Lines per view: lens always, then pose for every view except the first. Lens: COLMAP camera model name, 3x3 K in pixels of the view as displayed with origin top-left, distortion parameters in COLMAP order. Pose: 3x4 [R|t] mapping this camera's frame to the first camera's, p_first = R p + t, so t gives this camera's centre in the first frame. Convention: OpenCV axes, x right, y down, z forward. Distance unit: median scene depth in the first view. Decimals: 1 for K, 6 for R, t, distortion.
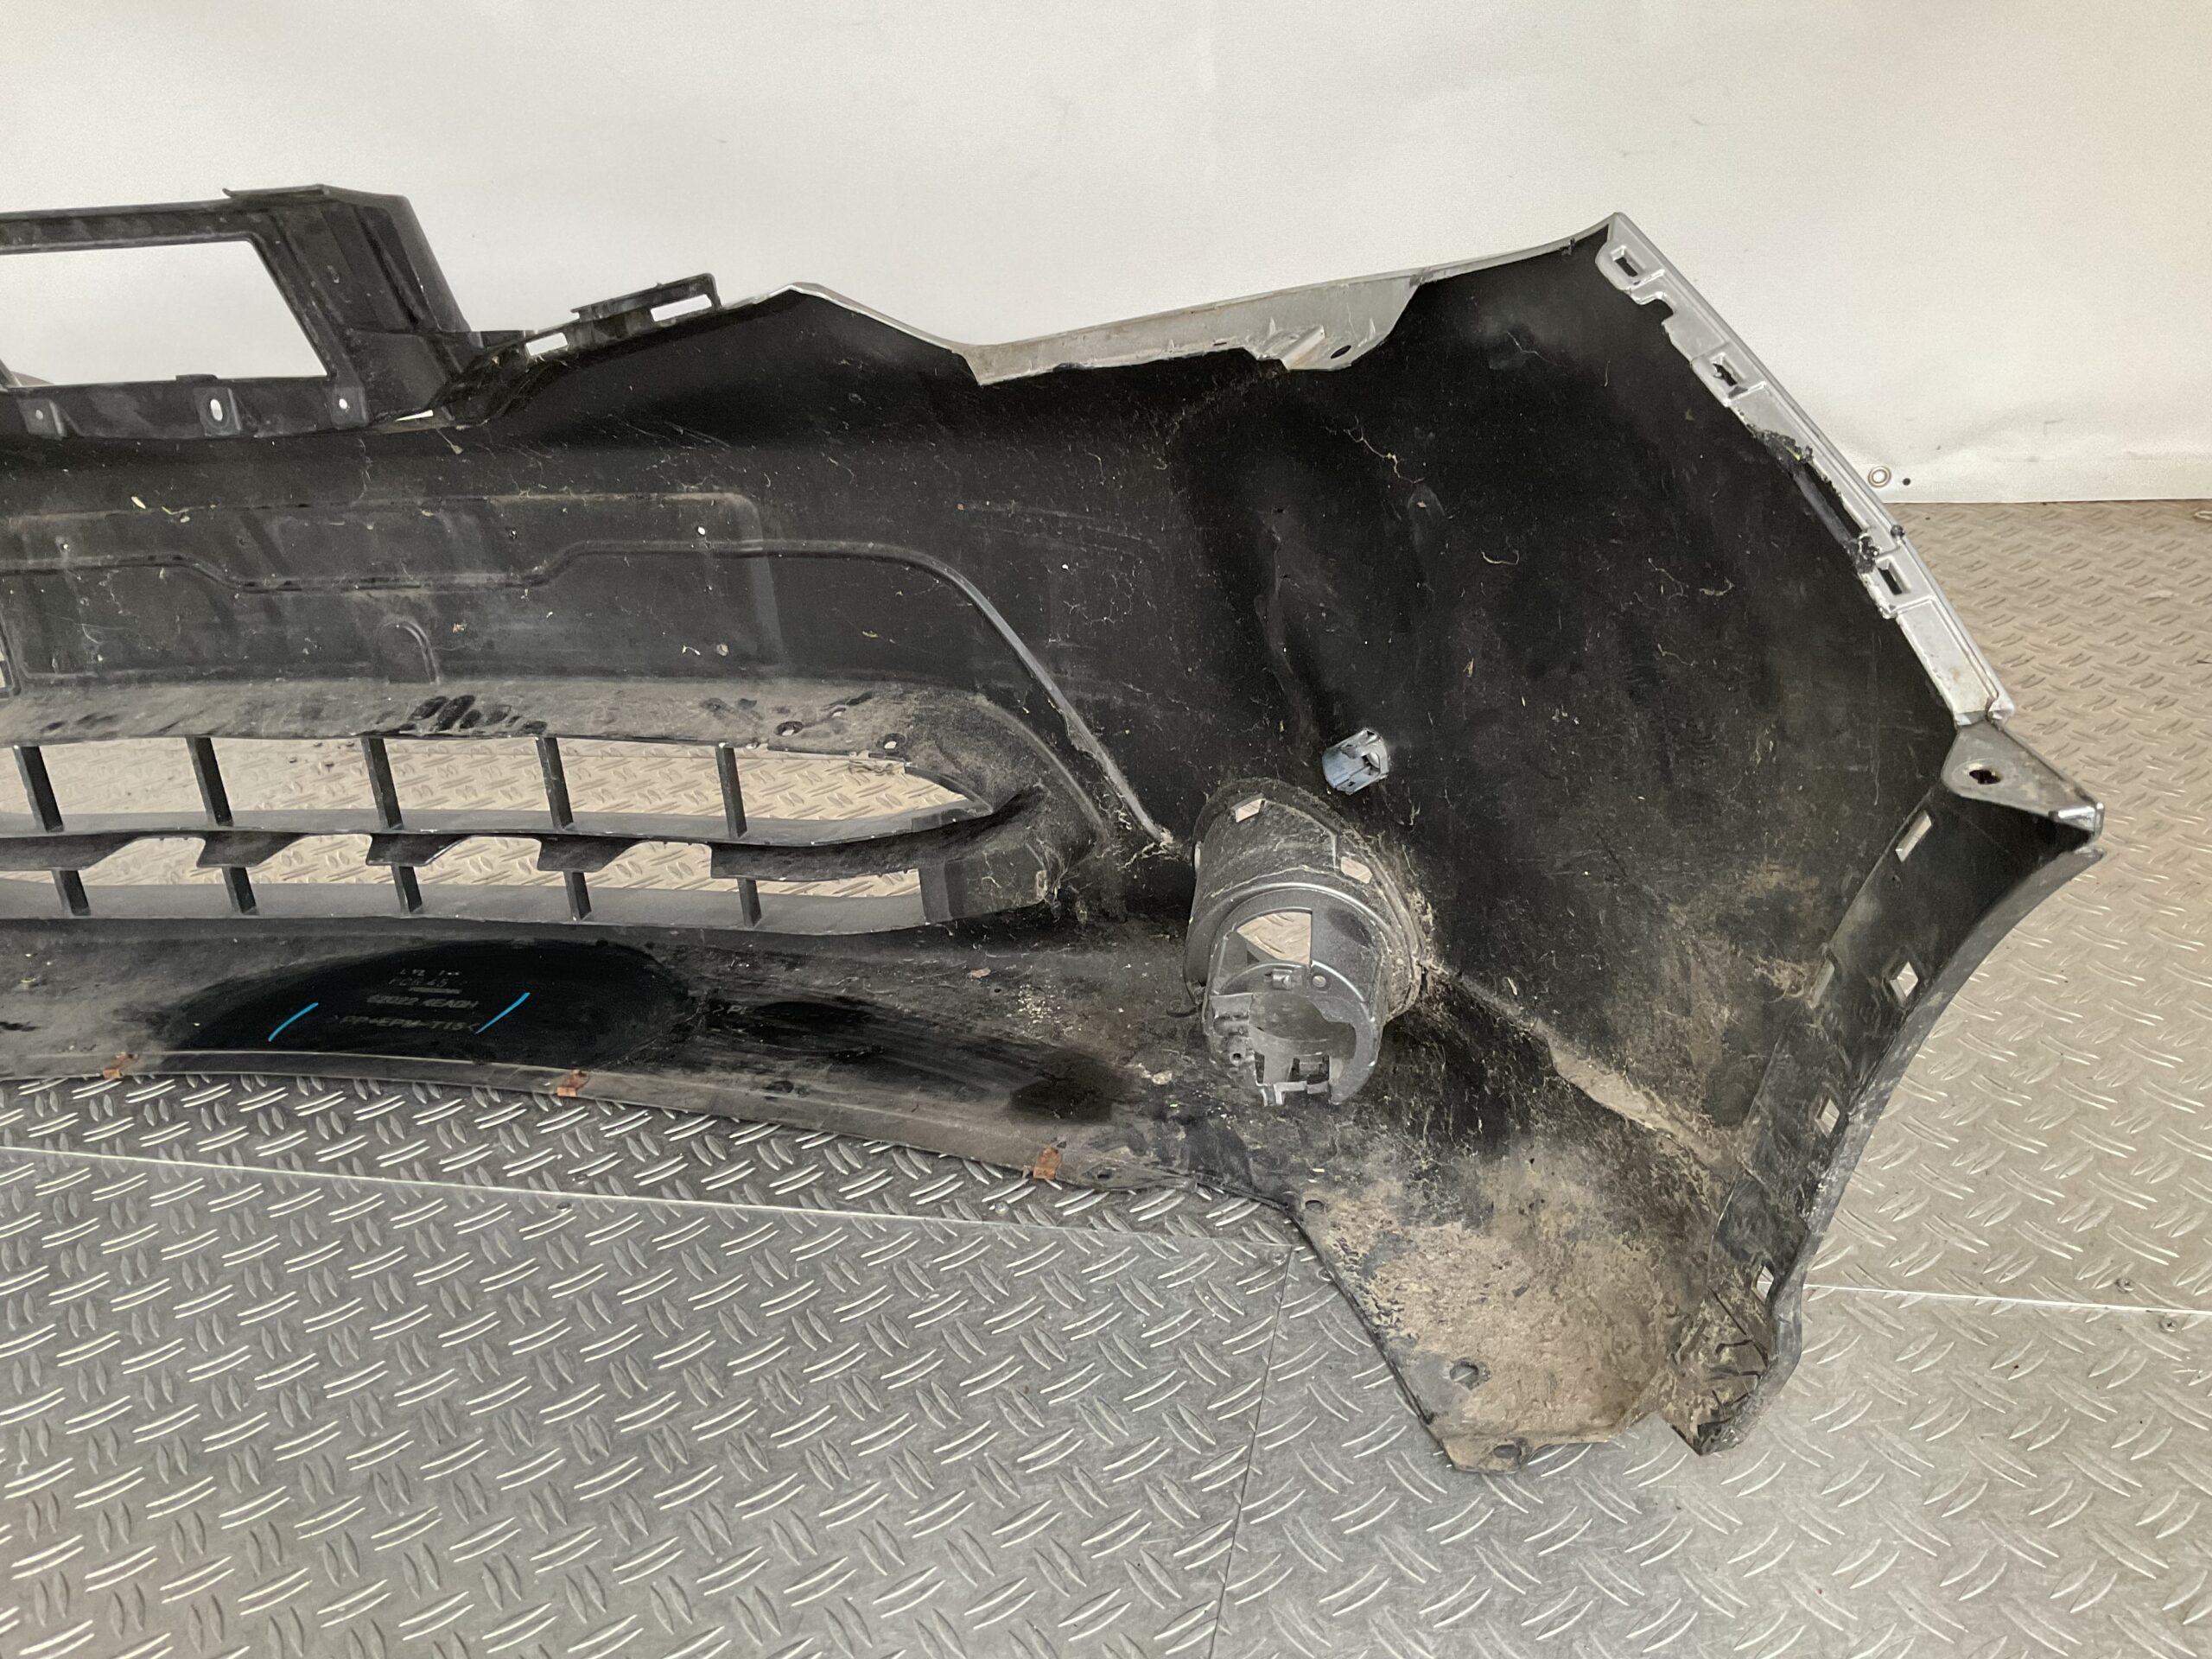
lens RADIAL K [[1878.9, 0, 1106.0], [0, 1878.9, 829.5], [0, 0, 1]] dist [0.007334, 0.003144]
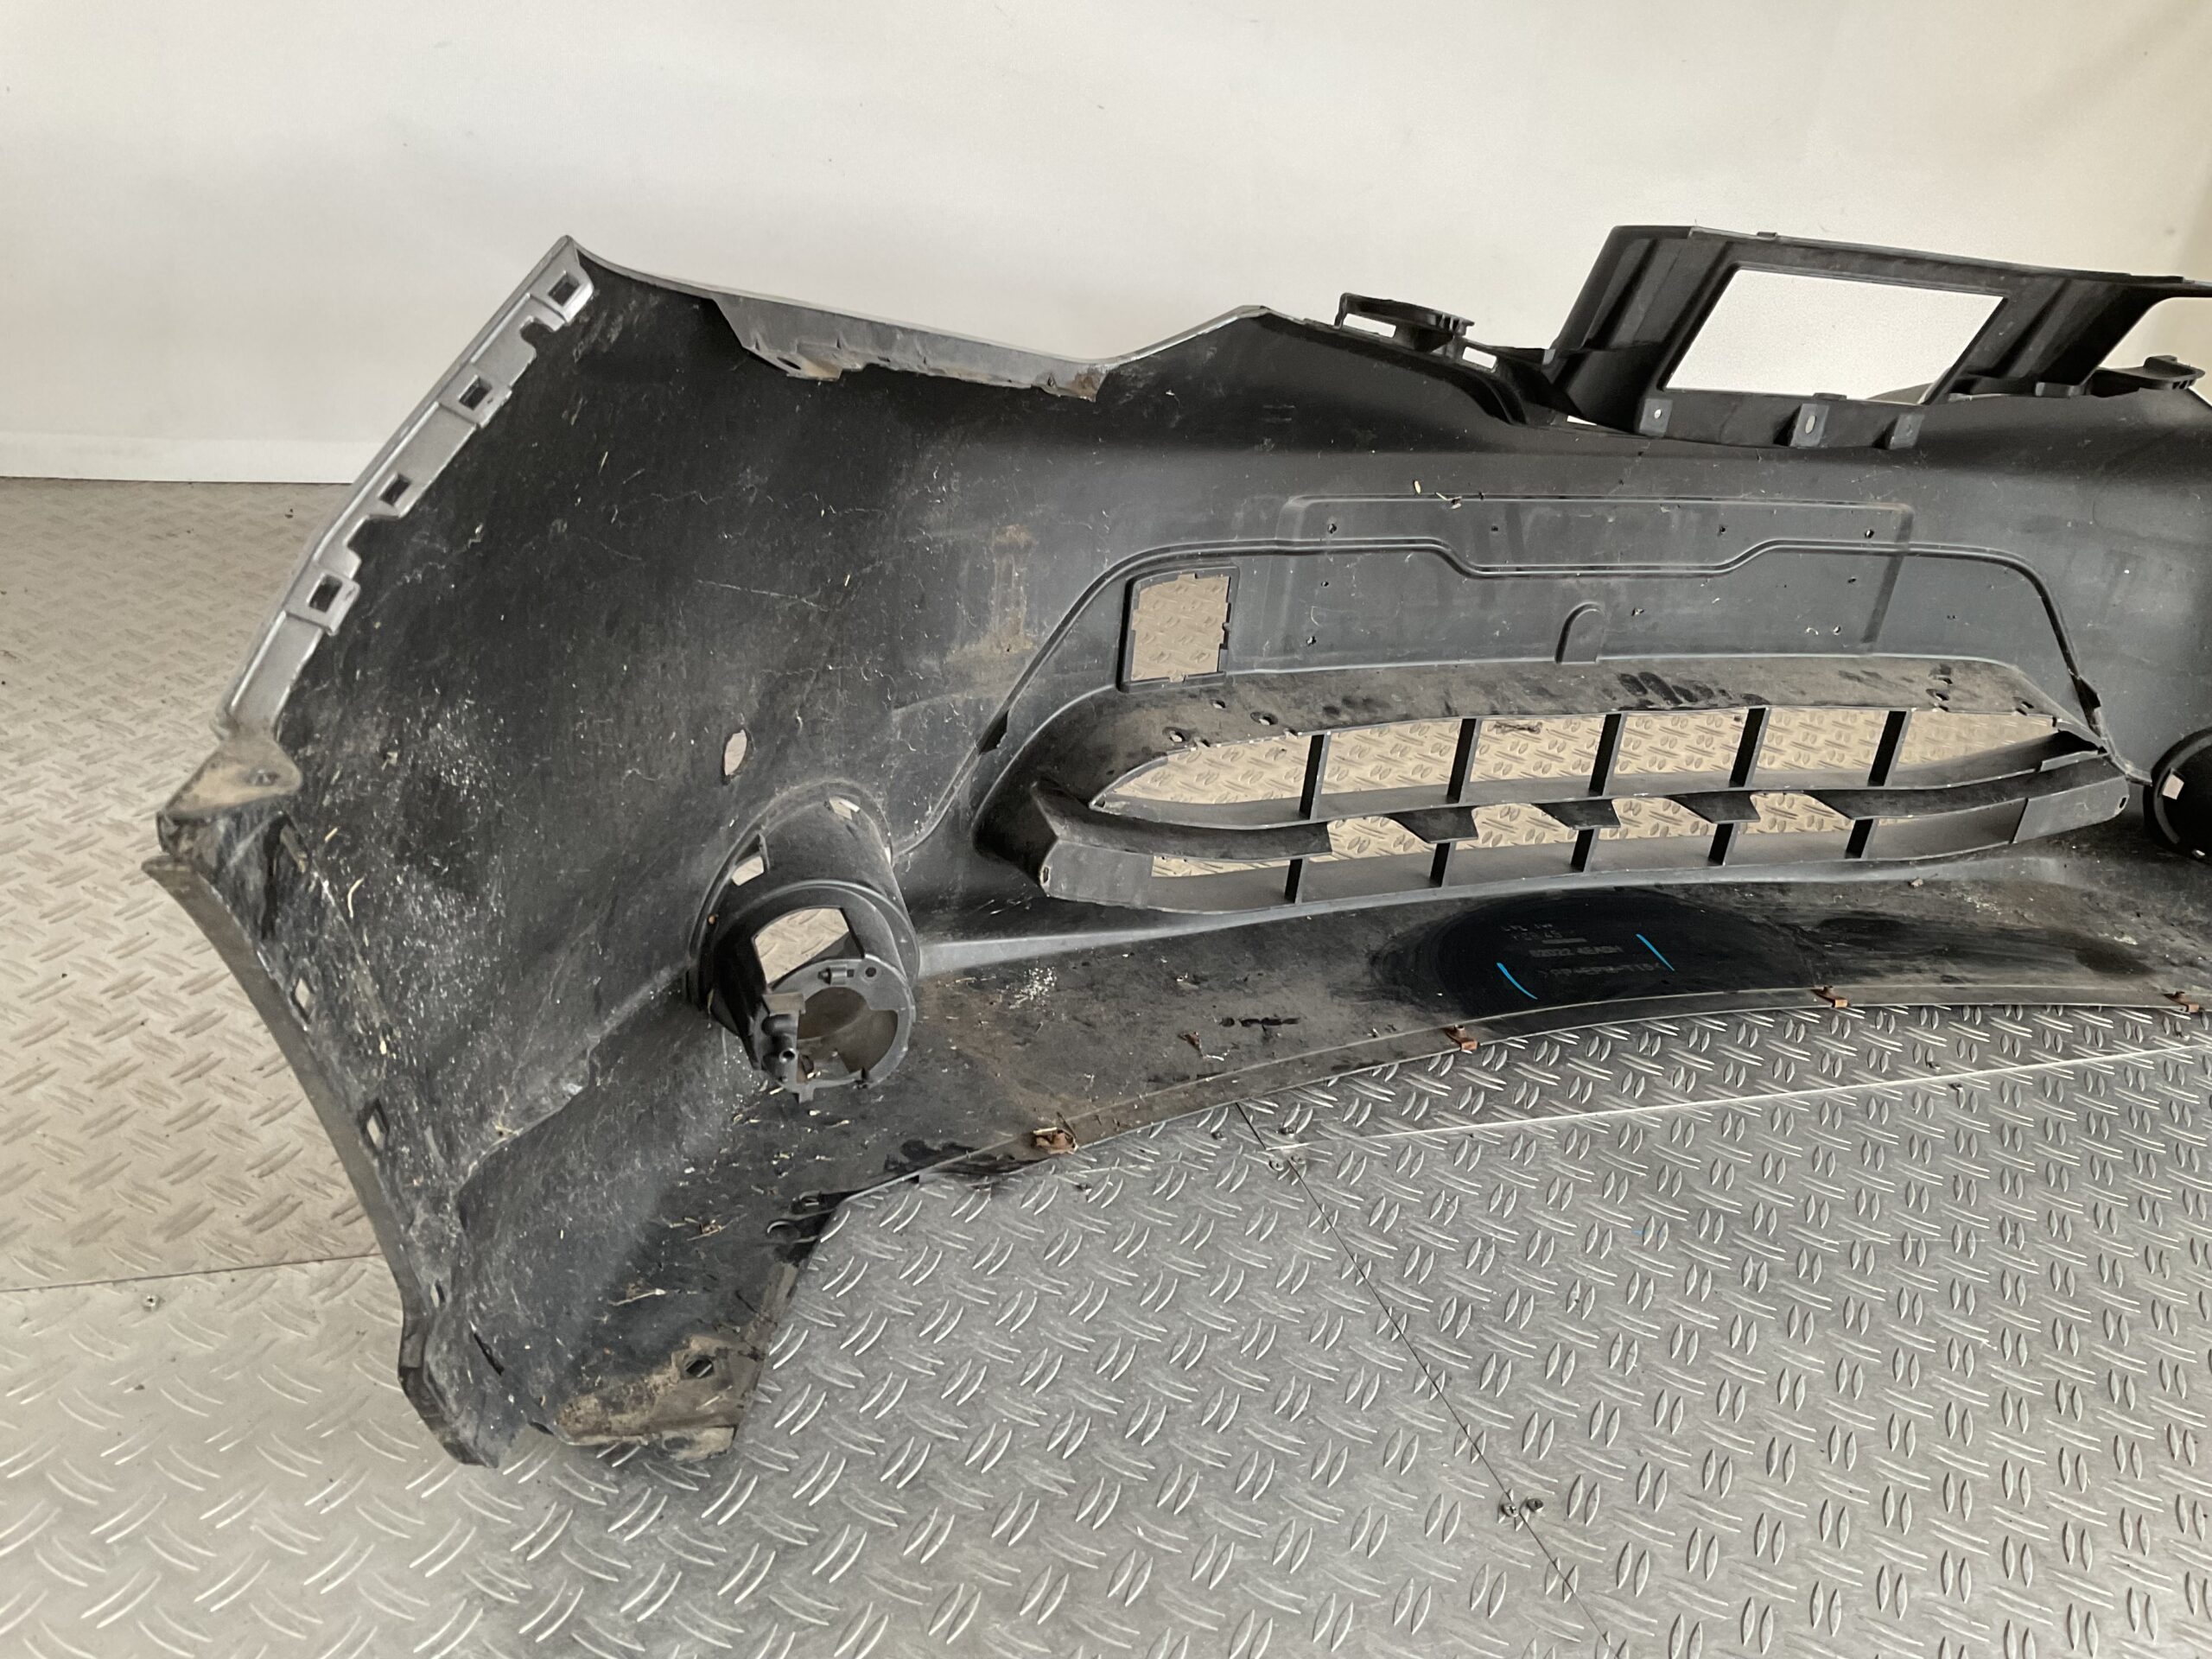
lens RADIAL K [[1878.9, 0, 1106.0], [0, 1878.9, 829.5], [0, 0, 1]] dist [0.007334, 0.003144]
pose [[0.820546, -0.062212, 0.568185, -1.282689], [0.058402, 0.997982, 0.024931, -0.025754], [-0.568589, 0.012726, 0.822523, 0.271111]]
